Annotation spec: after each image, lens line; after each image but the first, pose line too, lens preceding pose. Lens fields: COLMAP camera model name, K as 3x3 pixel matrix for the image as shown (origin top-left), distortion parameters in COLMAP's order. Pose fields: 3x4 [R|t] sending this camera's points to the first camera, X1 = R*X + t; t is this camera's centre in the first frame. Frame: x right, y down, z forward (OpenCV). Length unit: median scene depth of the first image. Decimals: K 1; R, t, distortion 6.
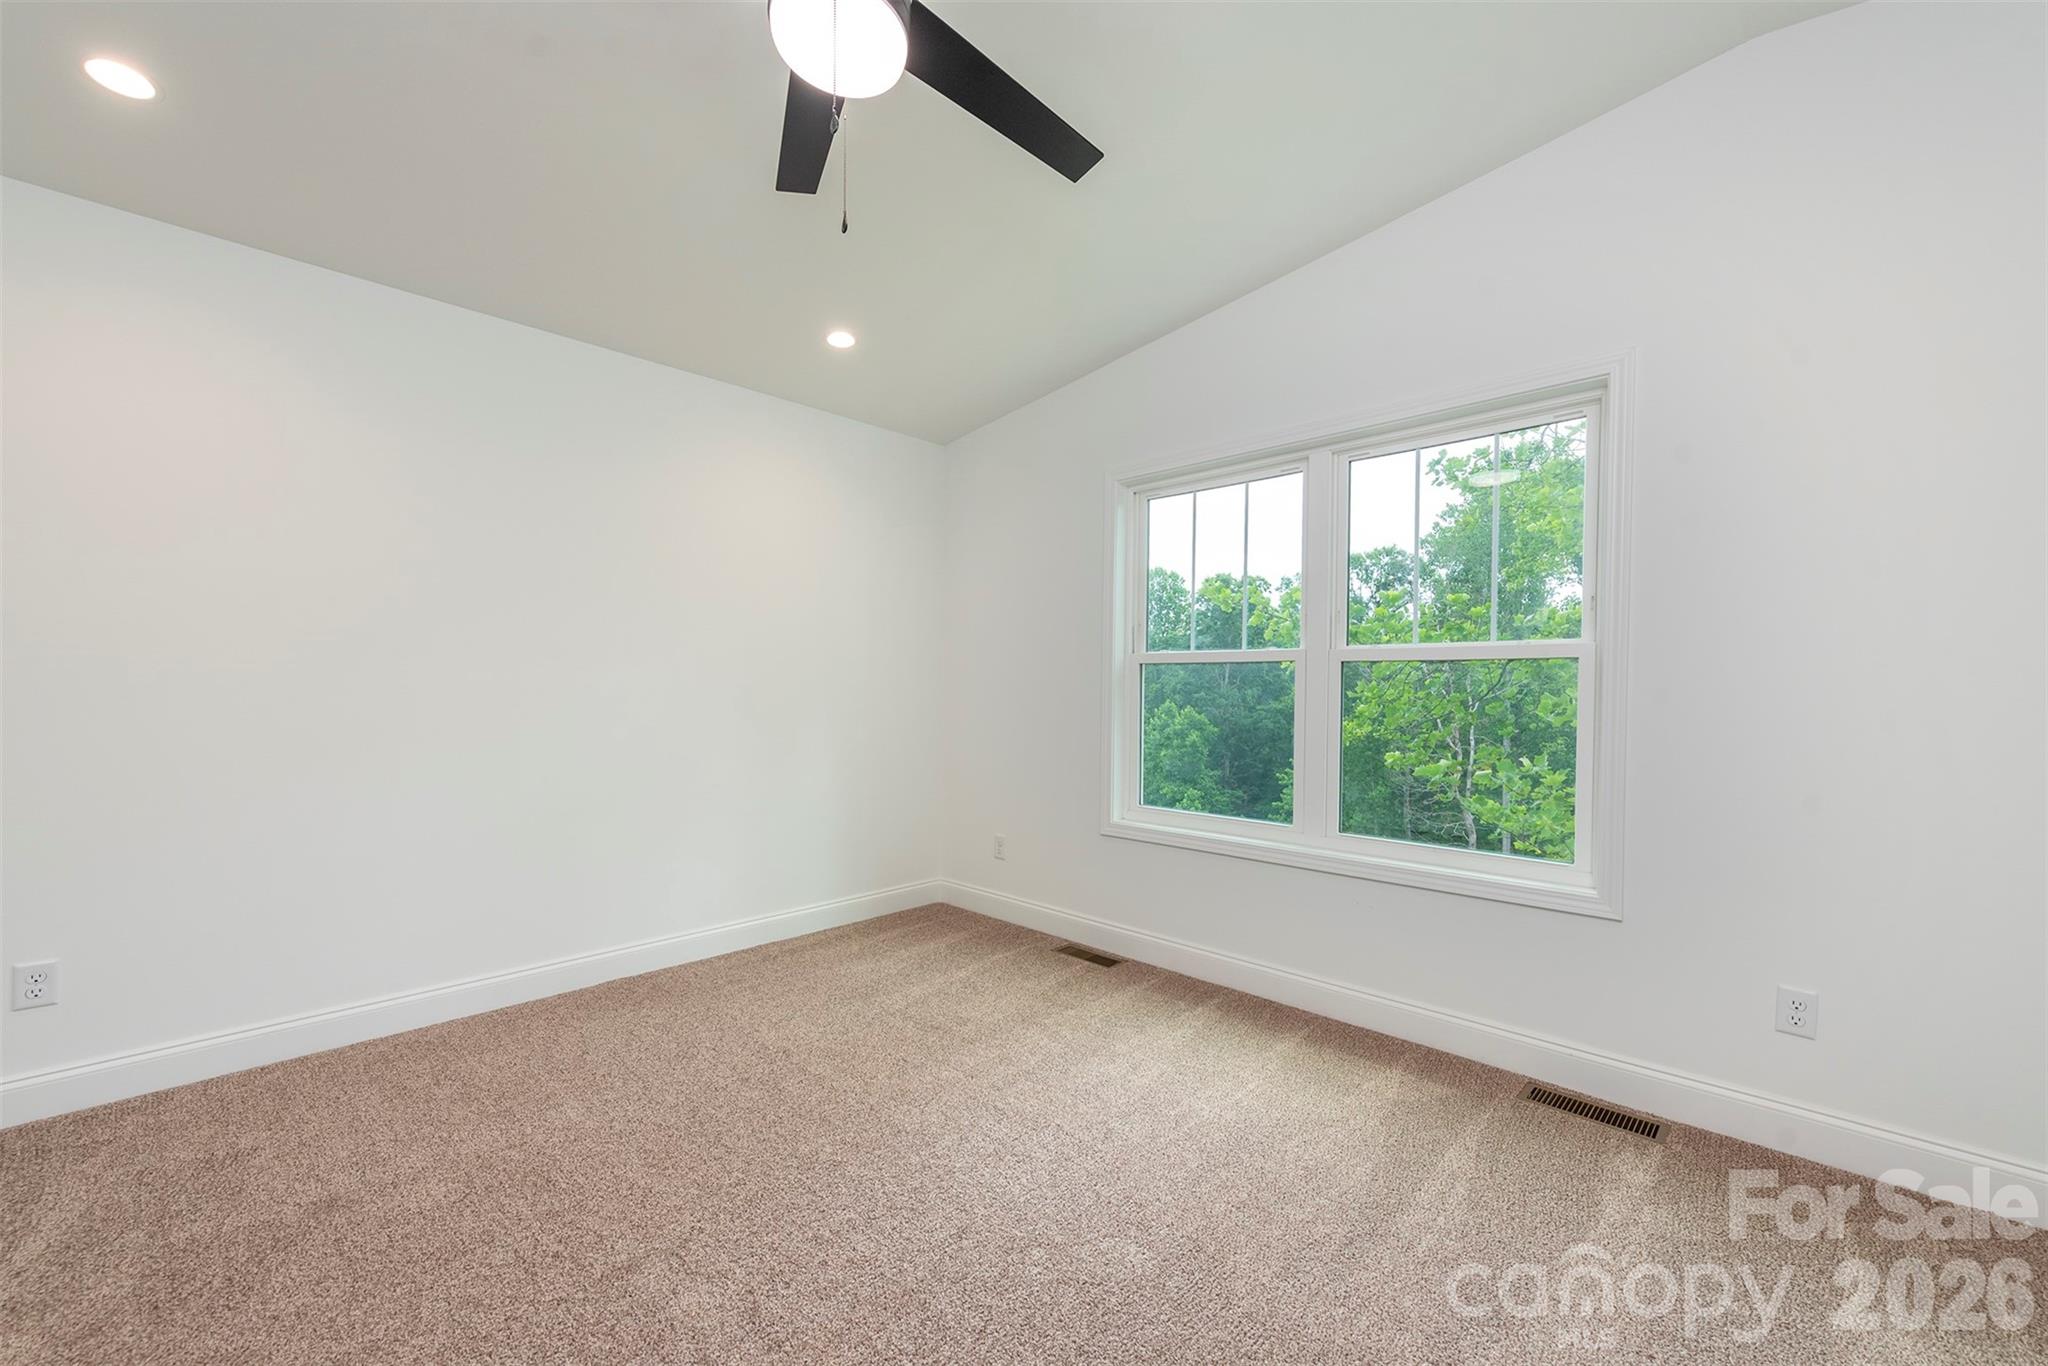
lens RADIAL K [[820.0, 0, 1014.1], [0, 820.0, 688.5], [0, 0, 1]] dist [-0.003486, -0.000161]
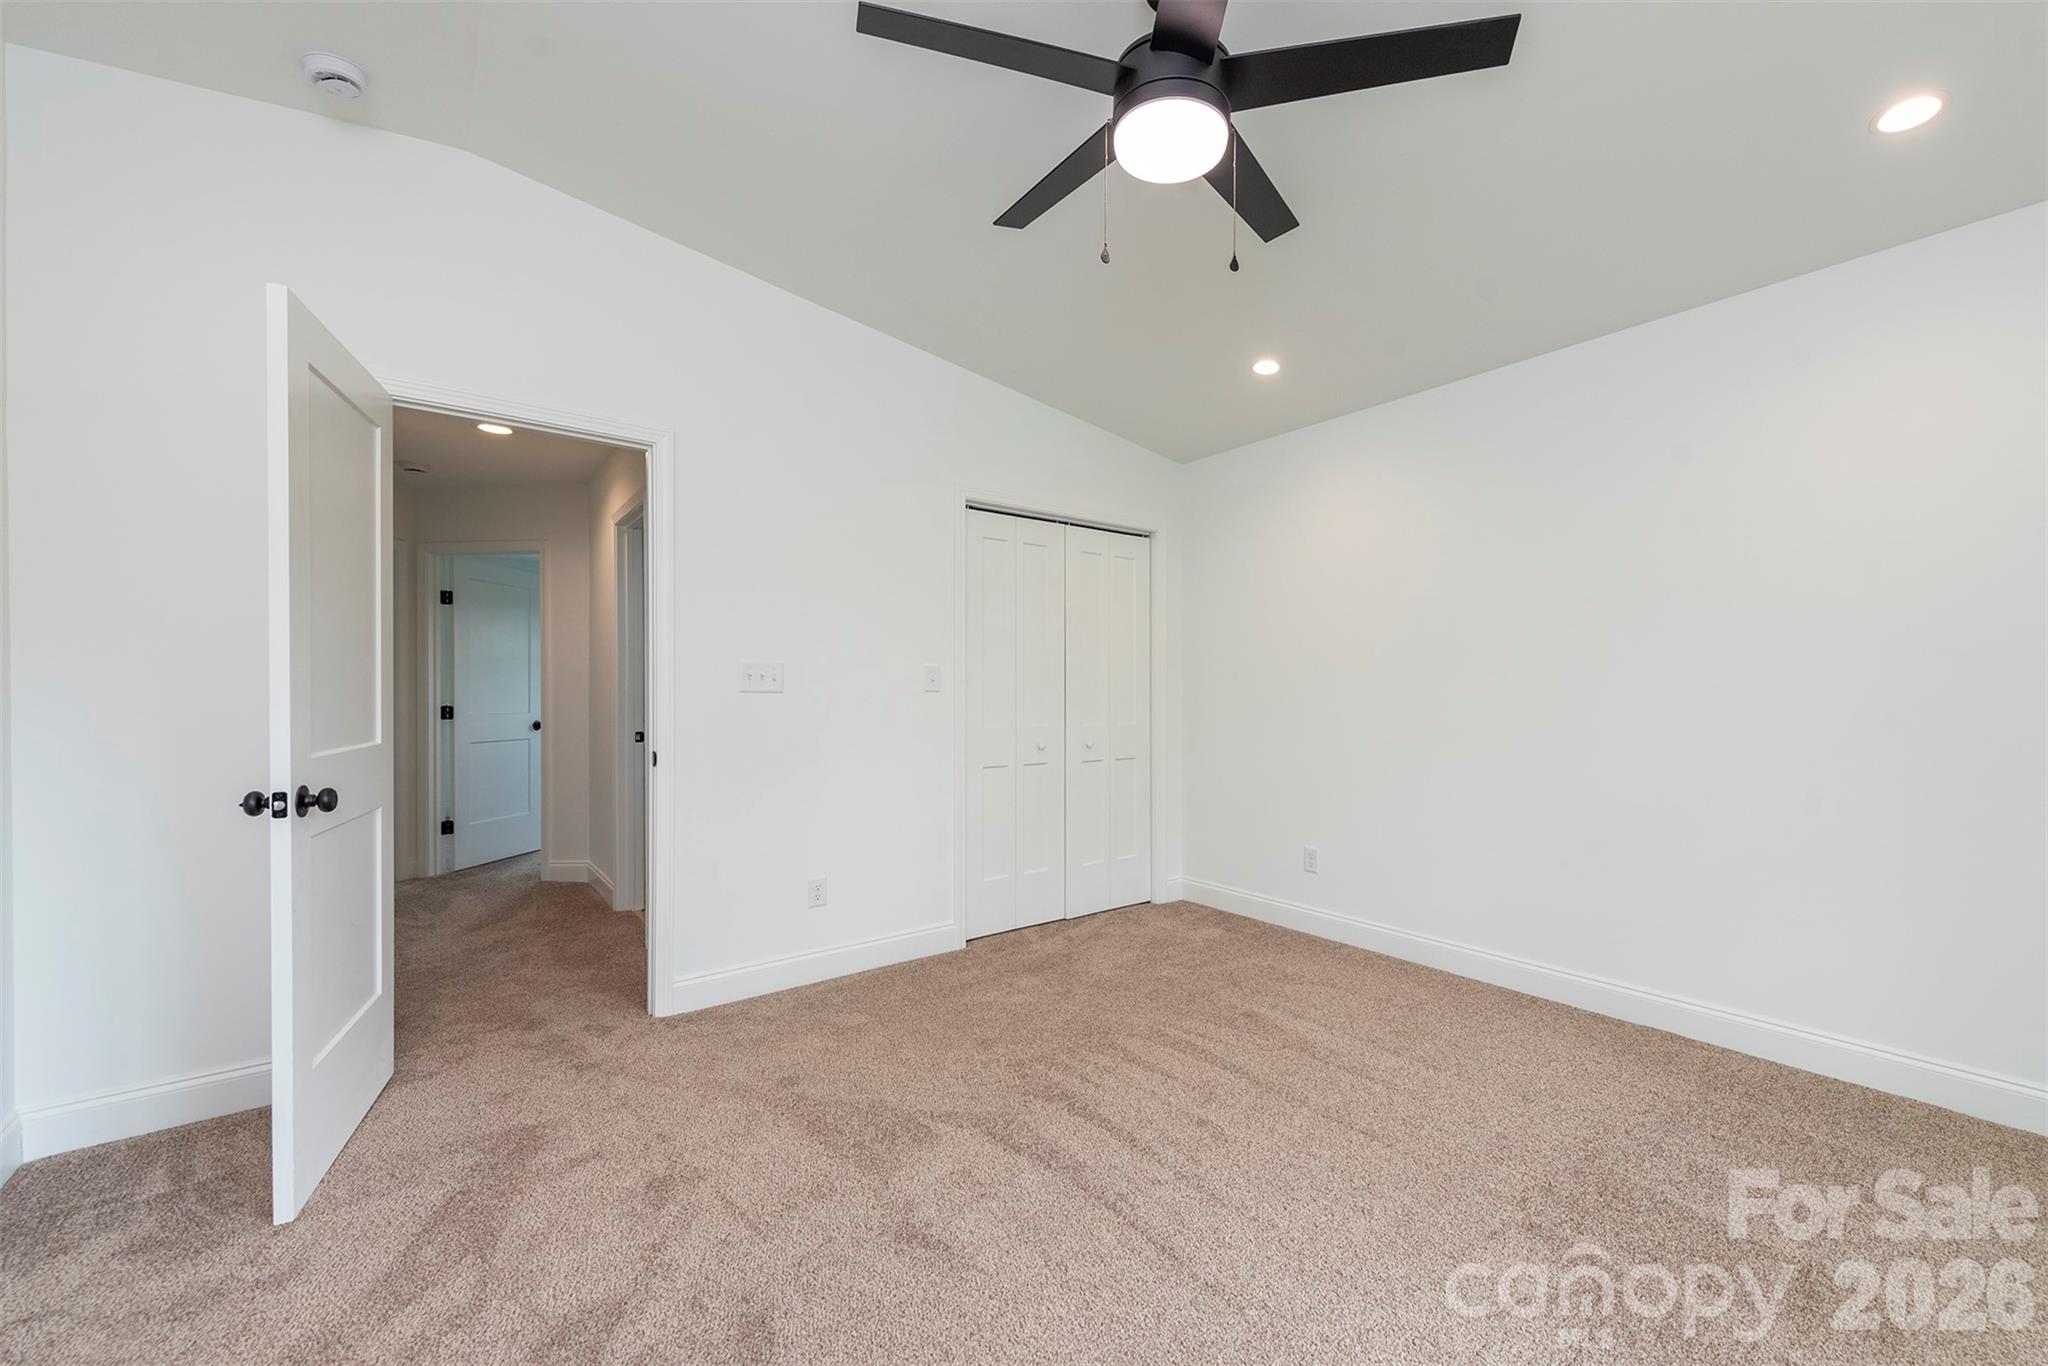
lens RADIAL K [[820.0, 0, 1029.1], [0, 820.0, 679.4], [0, 0, 1]] dist [-0.003486, -0.000161]
pose [[-0.107415, 0.001247, -0.994213, 0.460955], [-0.012436, 0.999919, 0.002598, -0.007709], [0.994136, 0.012643, -0.107391, 0.445174]]
